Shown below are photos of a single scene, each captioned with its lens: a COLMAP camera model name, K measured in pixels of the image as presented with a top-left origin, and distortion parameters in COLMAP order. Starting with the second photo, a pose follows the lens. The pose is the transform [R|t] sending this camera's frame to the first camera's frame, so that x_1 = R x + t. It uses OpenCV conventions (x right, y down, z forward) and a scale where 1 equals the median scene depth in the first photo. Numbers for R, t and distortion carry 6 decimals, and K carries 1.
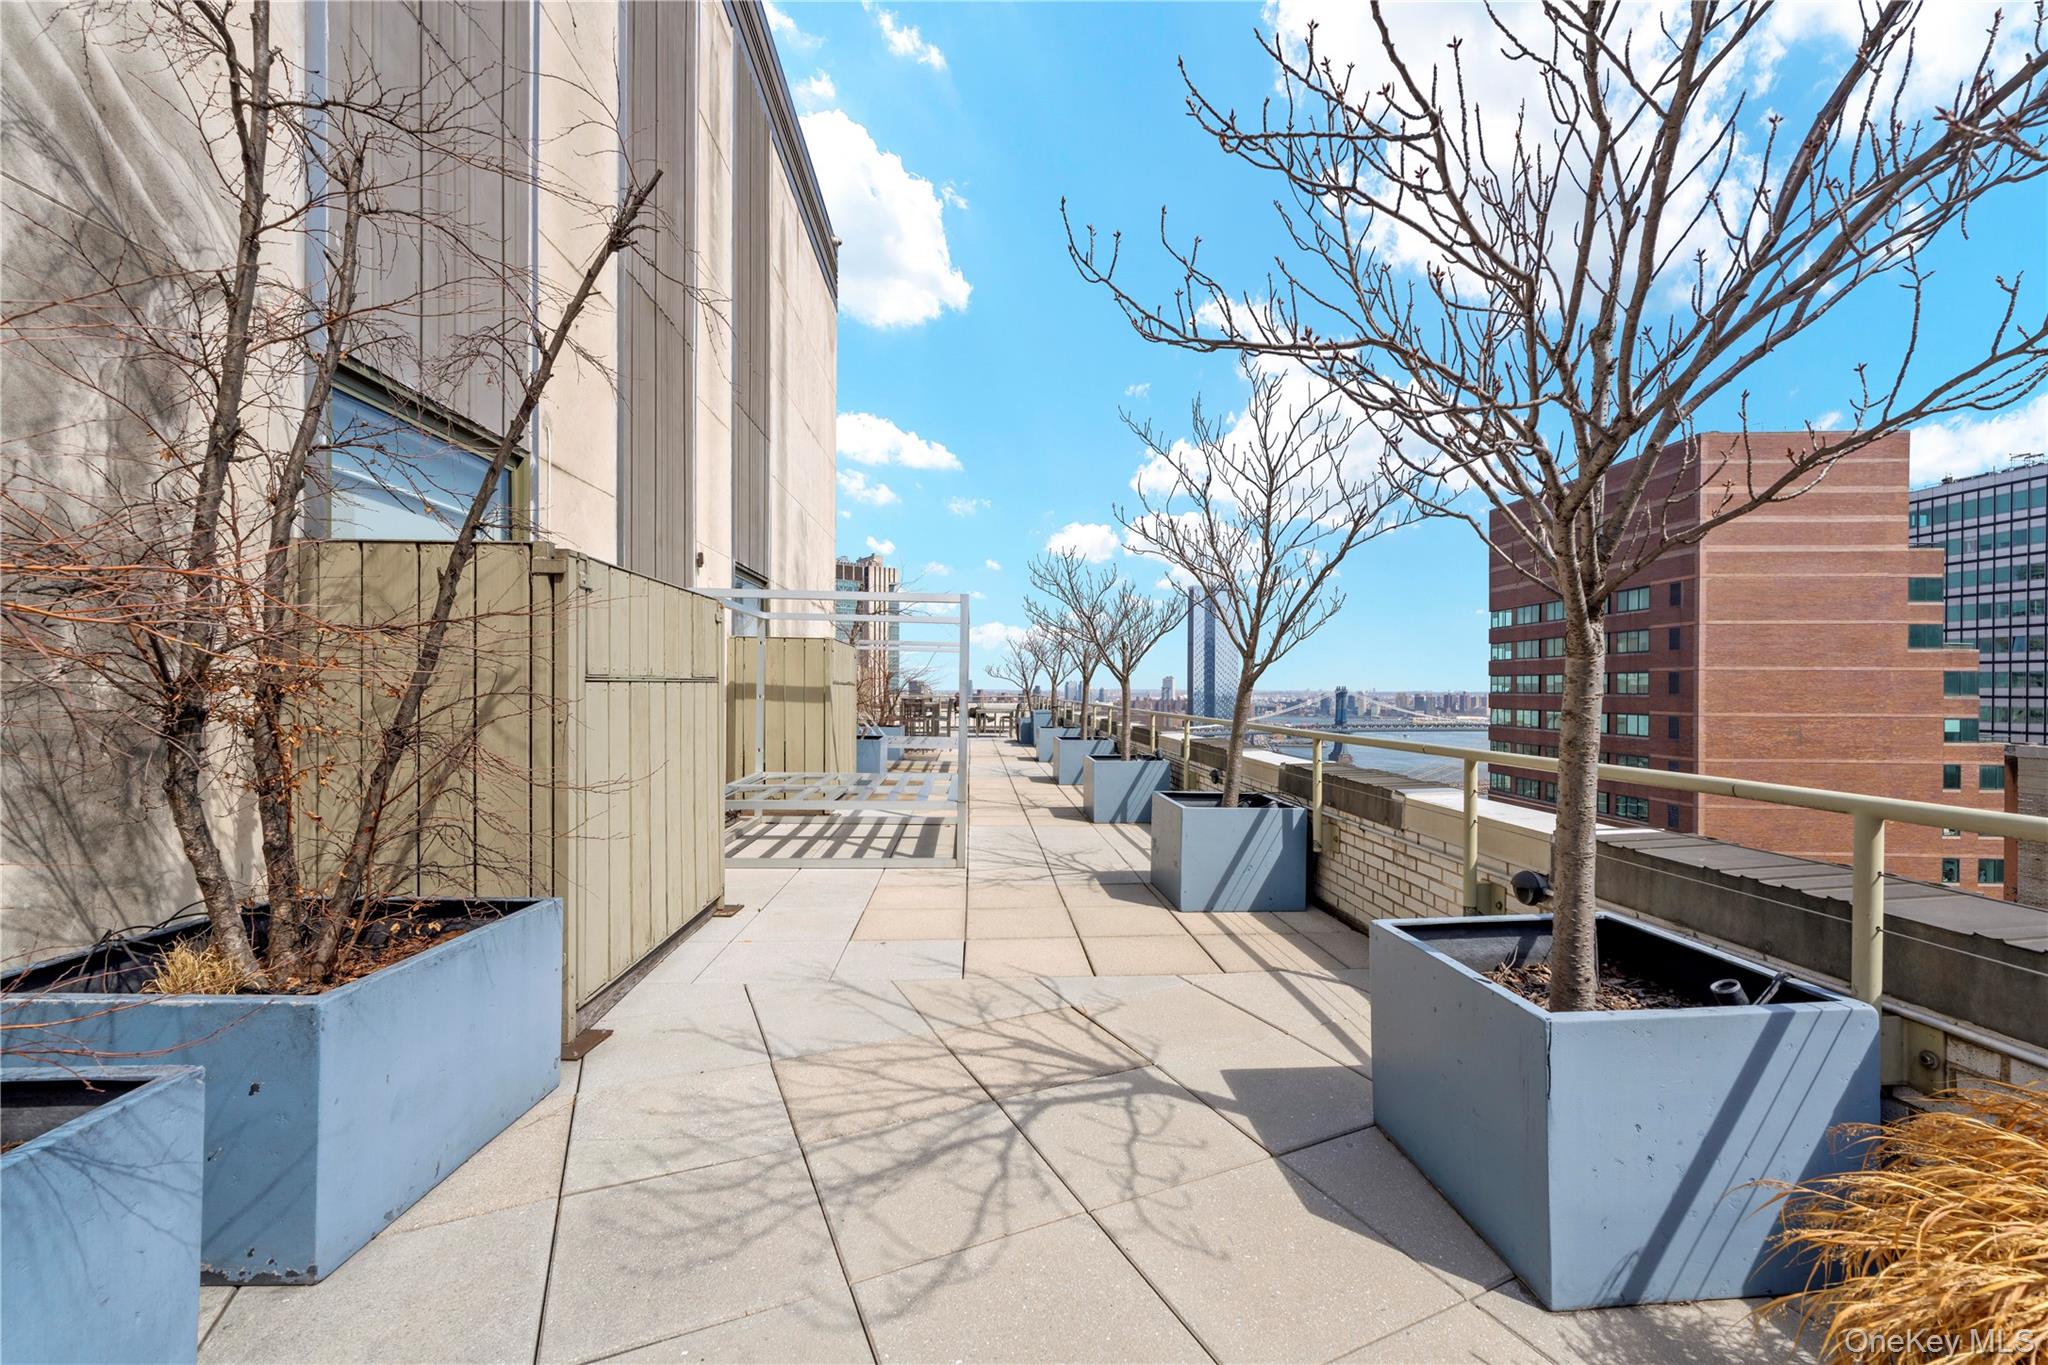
lens RADIAL K [[870.1, 0, 1024.0], [0, 870.1, 682.5], [0, 0, 1]] dist [-0.000578, -0.000085]
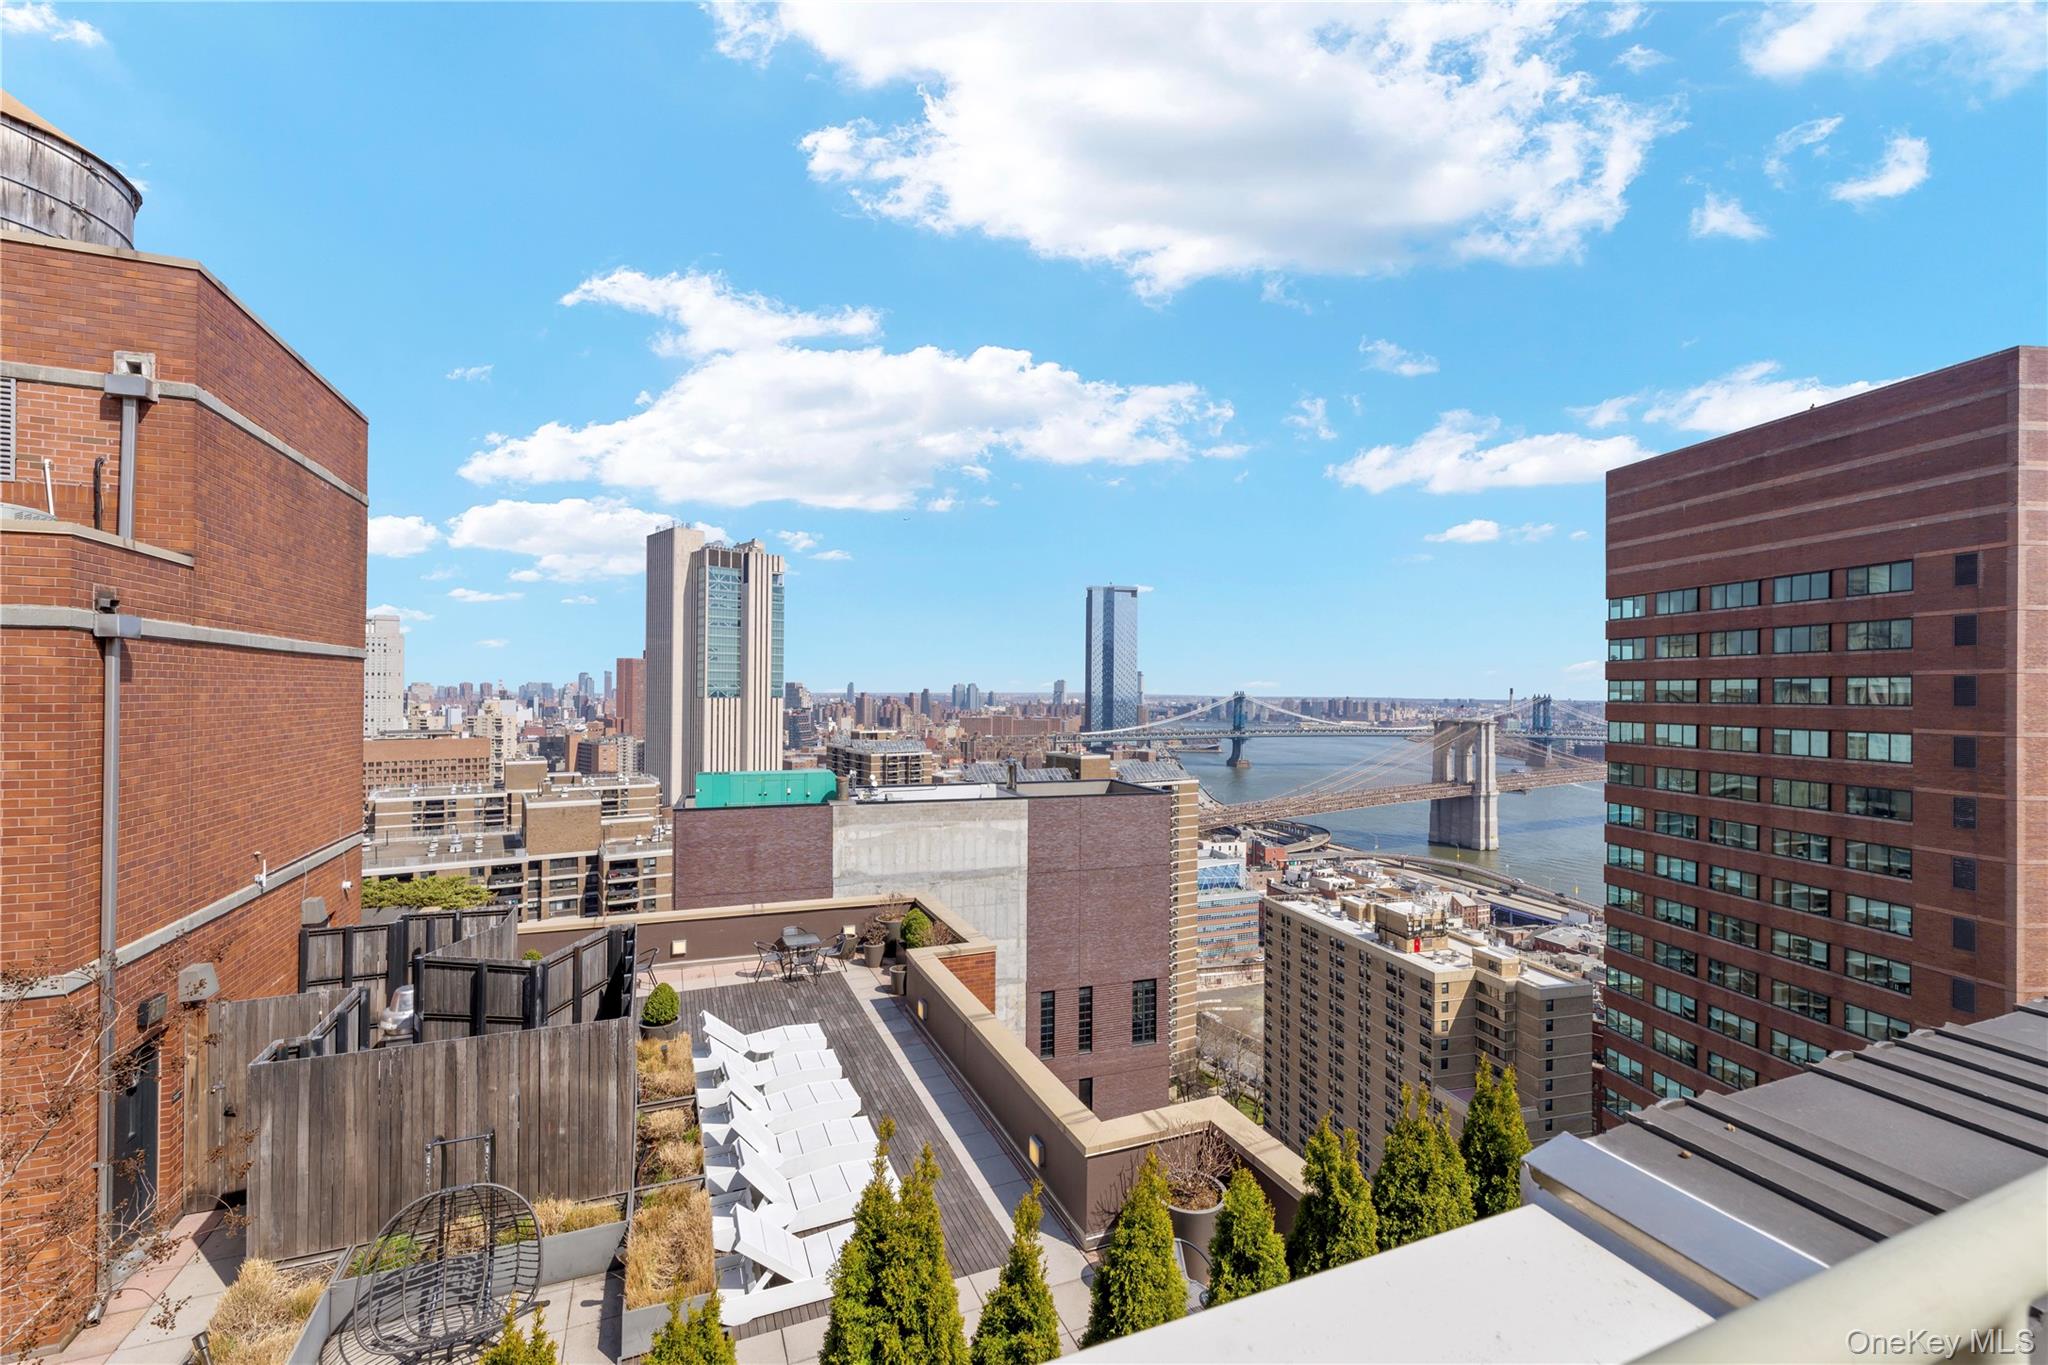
lens RADIAL K [[870.1, 0, 1024.0], [0, 870.1, 682.5], [0, 0, 1]] dist [-0.000578, -0.000085]
pose [[0.989041, 0.006015, 0.147518, -0.107908], [-0.005467, 0.999977, -0.004119, 0.000737], [-0.147539, 0.003267, 0.989051, 0.292369]]
